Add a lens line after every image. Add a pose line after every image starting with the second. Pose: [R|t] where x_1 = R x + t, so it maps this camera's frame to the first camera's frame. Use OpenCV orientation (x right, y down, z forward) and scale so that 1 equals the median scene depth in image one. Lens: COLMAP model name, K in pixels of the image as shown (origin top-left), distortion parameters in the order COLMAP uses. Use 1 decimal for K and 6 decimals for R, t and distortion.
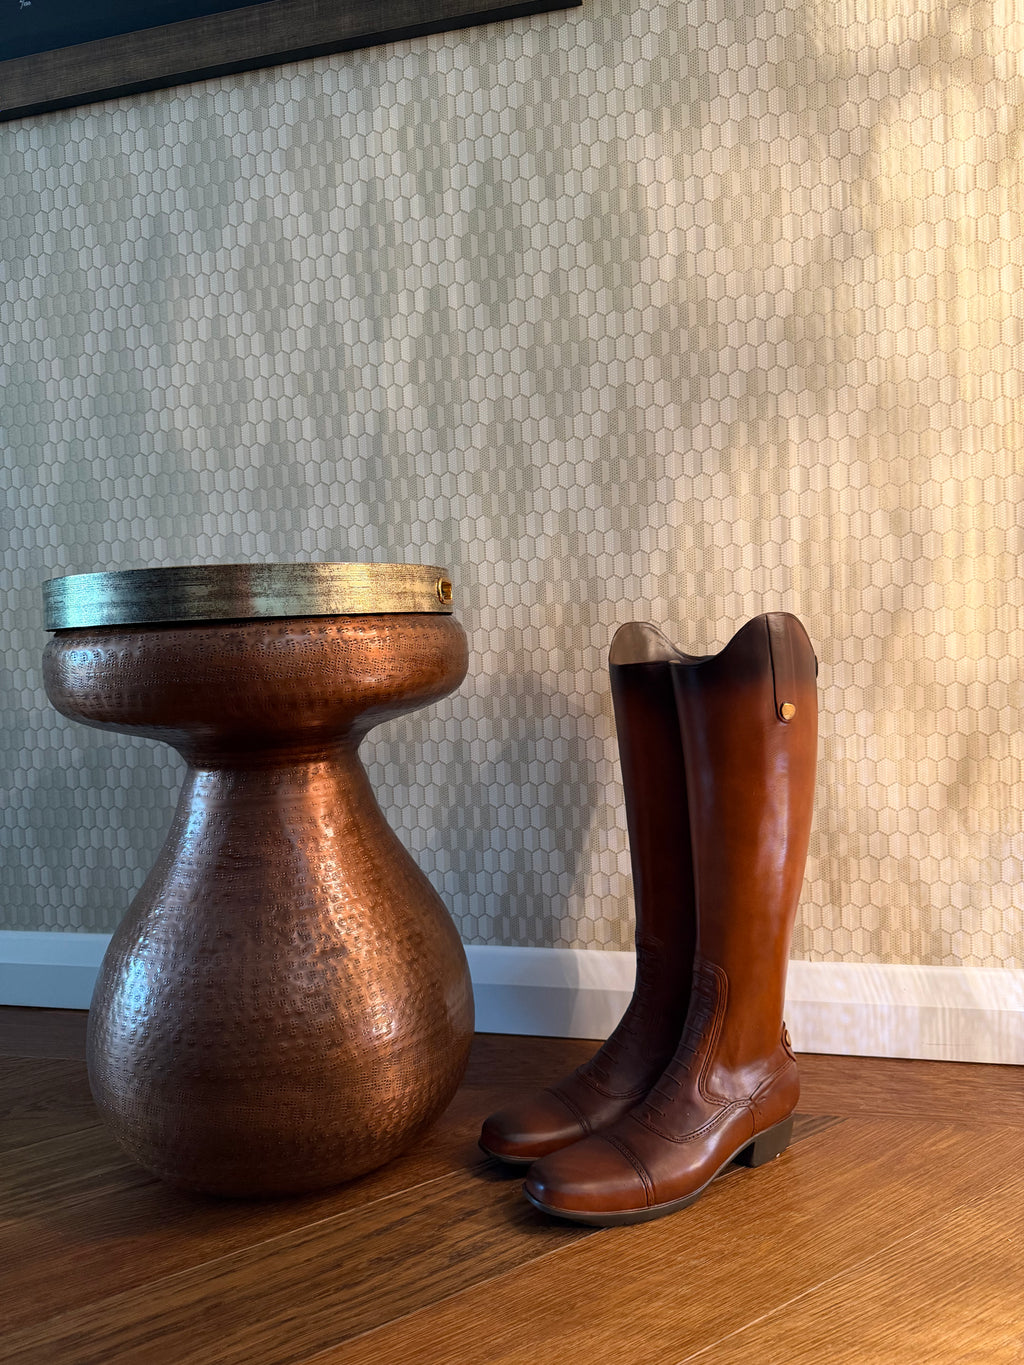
lens RADIAL K [[968.8, 0, 518.9], [0, 968.8, 685.6], [0, 0, 1]] dist [0.013141, -0.033543]
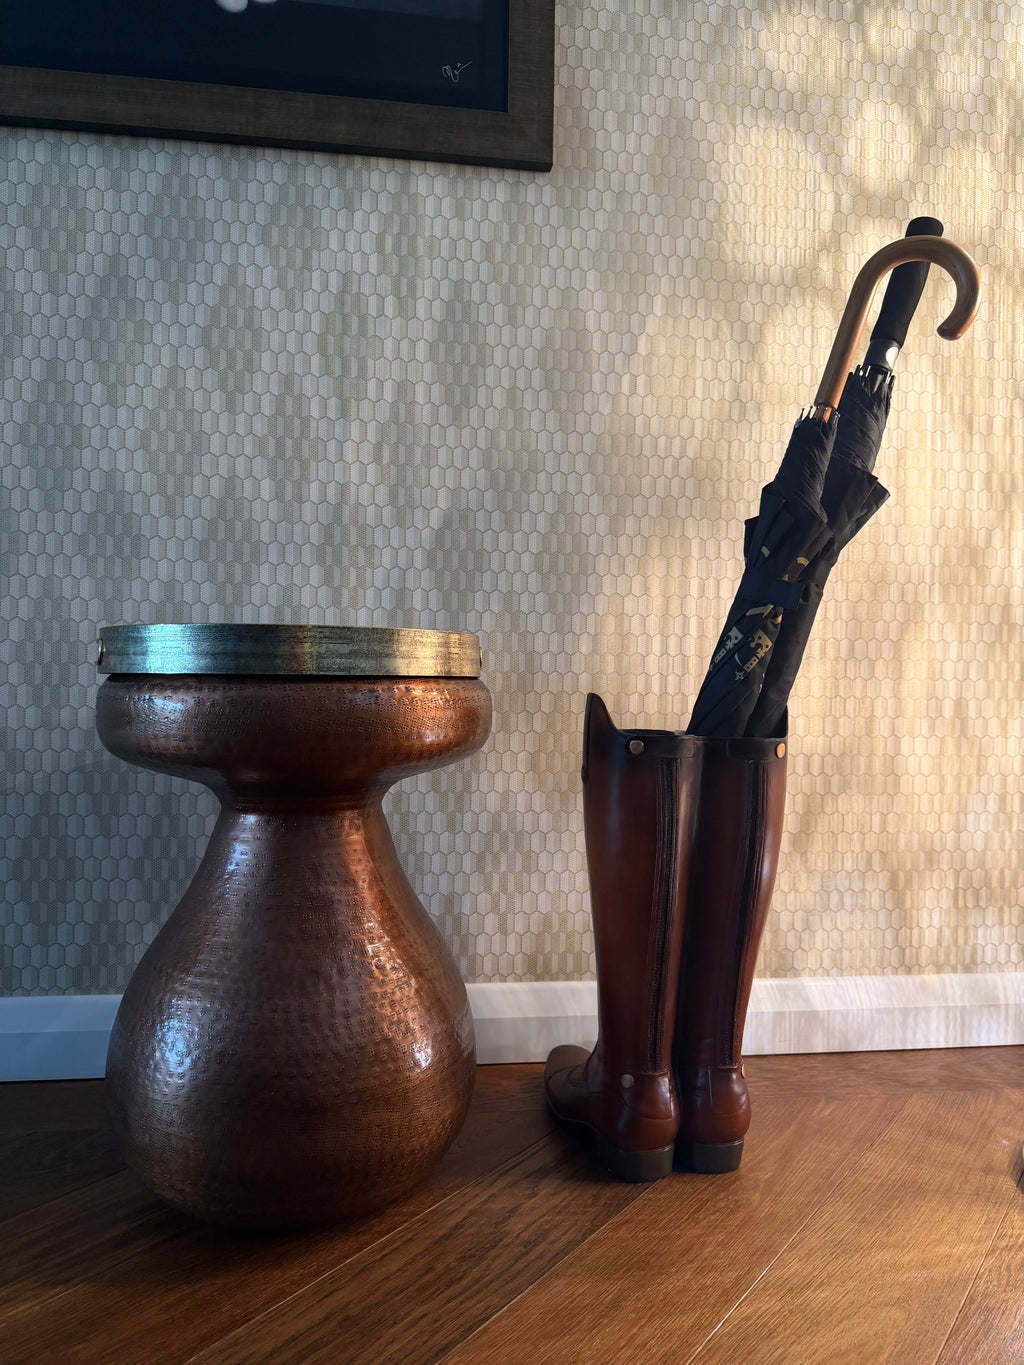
lens RADIAL K [[968.8, 0, 511.2], [0, 968.8, 691.3], [0, 0, 1]] dist [0.013141, -0.033543]
pose [[0.927673, 0.056795, 0.369048, -0.387078], [-0.036061, 0.997372, -0.062845, 0.008272], [-0.371647, 0.044991, 0.927283, -0.058922]]
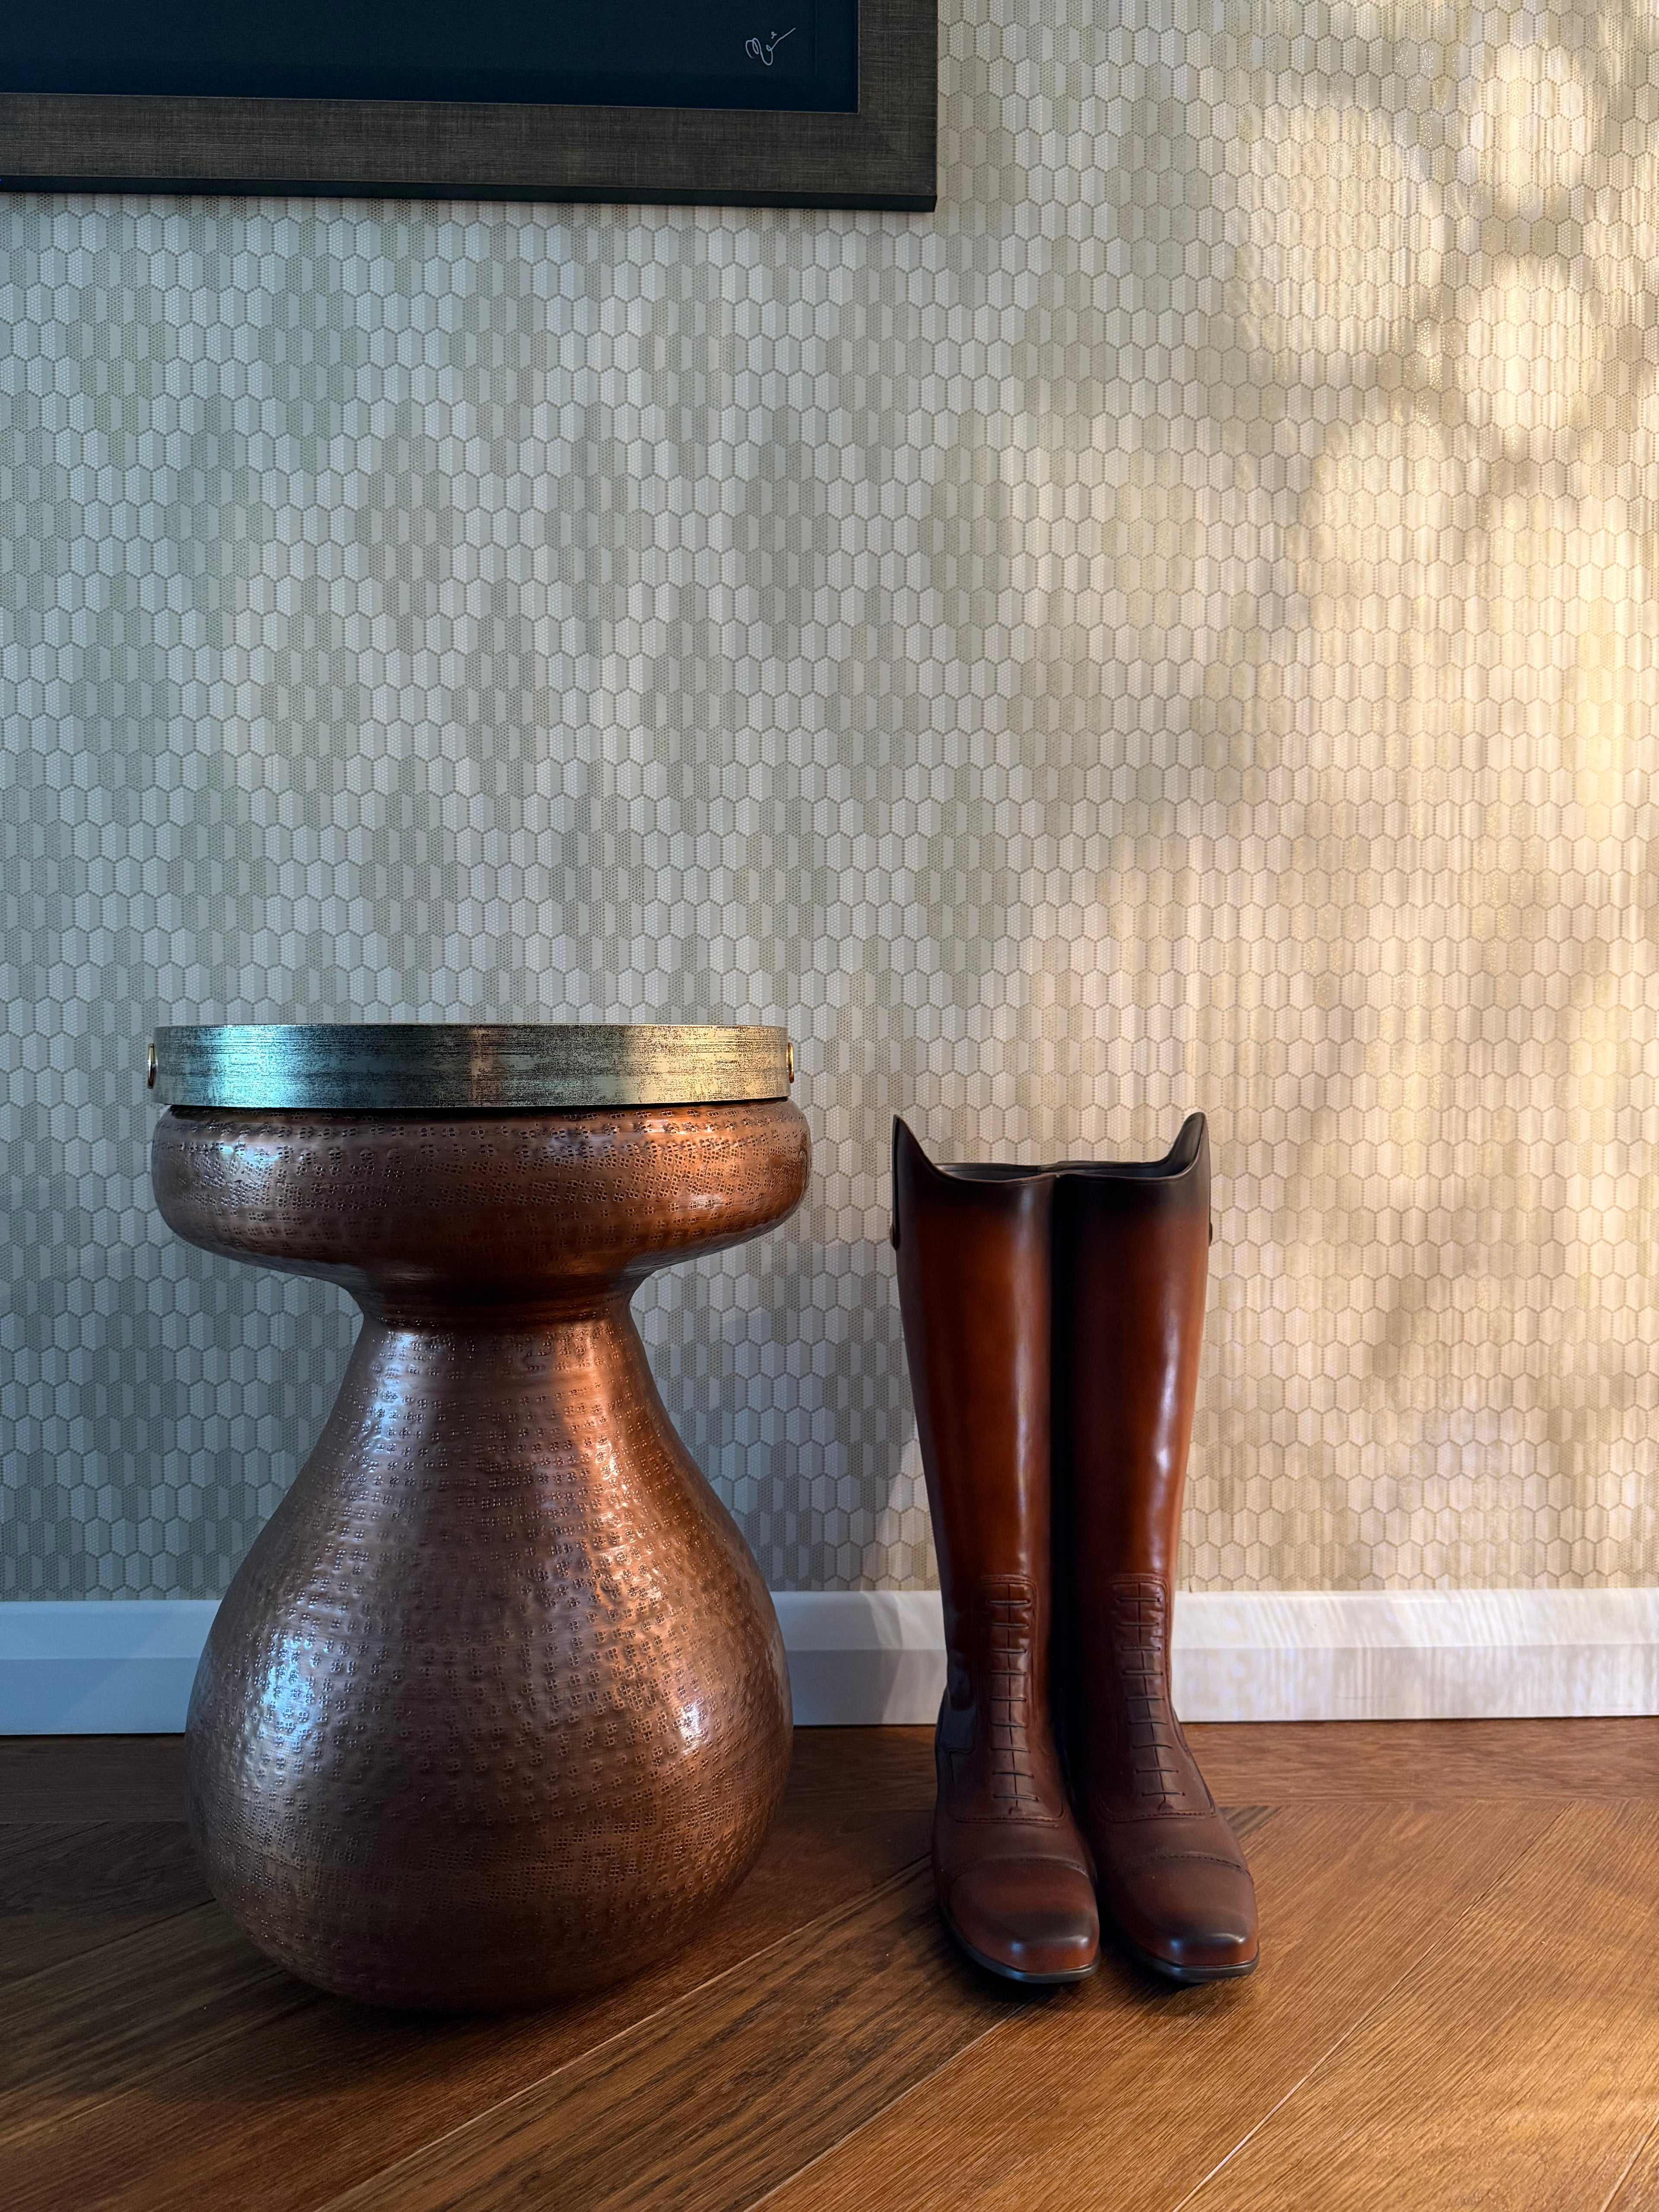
lens RADIAL K [[1570.0, 0, 840.9], [0, 1570.0, 1116.6], [0, 0, 1]] dist [0.013141, -0.033543]
pose [[0.959938, 0.036403, 0.277837, -0.289903], [-0.030453, 0.999206, -0.025701, -0.029155], [-0.278552, 0.016210, 0.960284, -0.046833]]
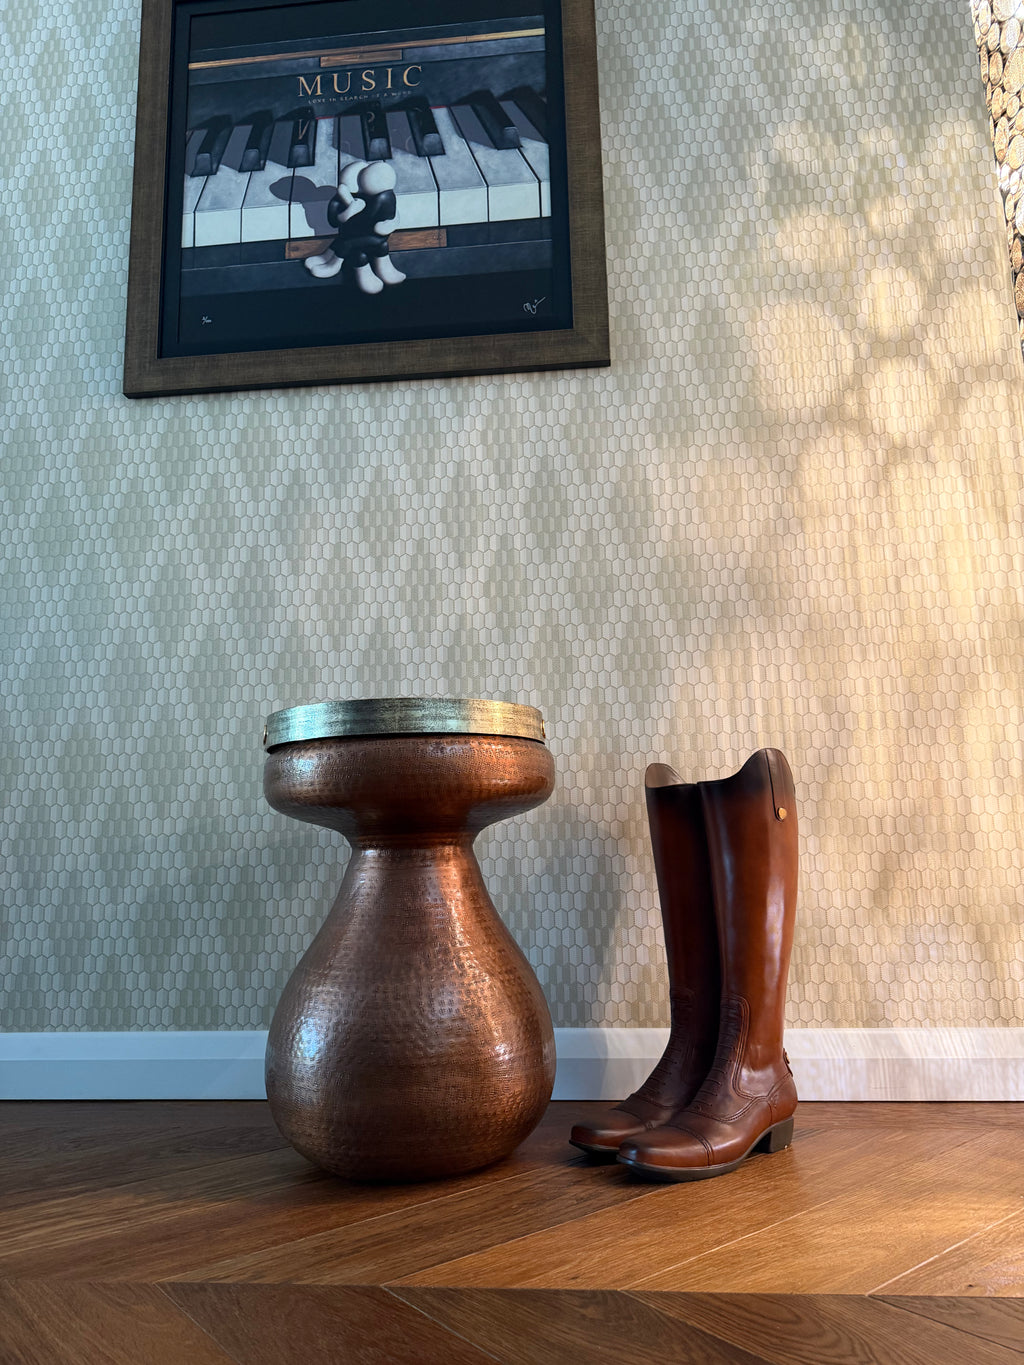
lens RADIAL K [[968.8, 0, 521.4], [0, 968.8, 679.4], [0, 0, 1]] dist [0.013141, -0.033543]
pose [[0.989929, 0.045381, 0.134091, -0.260643], [-0.012576, 0.971670, -0.236007, 0.142678], [-0.141003, 0.231944, 0.962455, -0.343624]]
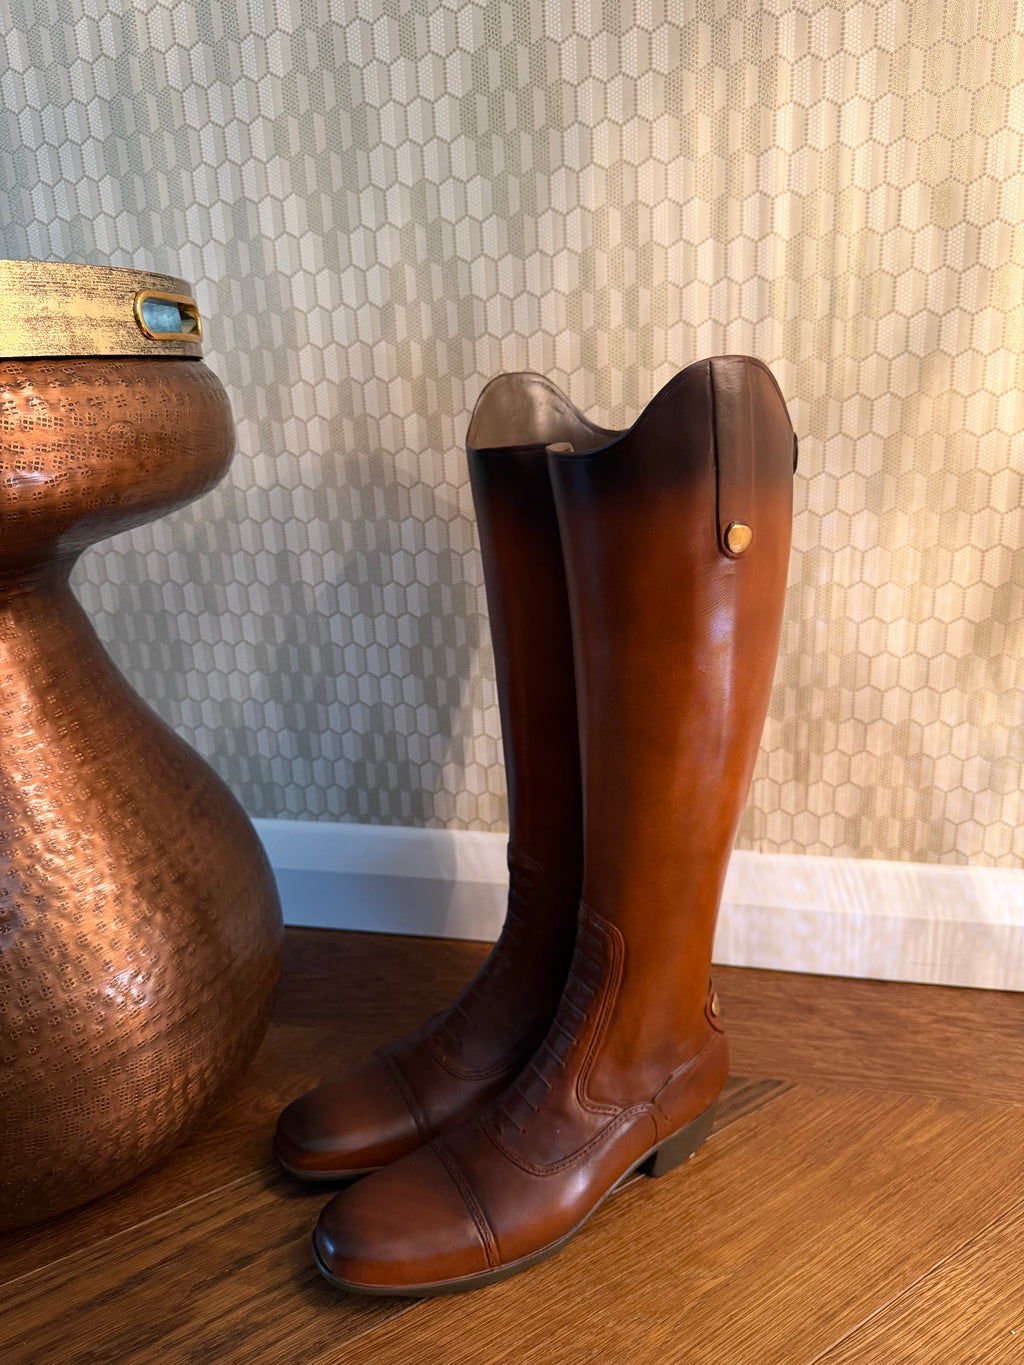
lens RADIAL K [[968.8, 0, 516.2], [0, 968.8, 693.3], [0, 0, 1]] dist [0.013141, -0.033543]
pose [[0.999945, -0.003940, 0.009707, 0.108915], [0.001336, 0.966988, 0.254817, -0.023742], [-0.010390, -0.254791, 0.966940, 0.326976]]
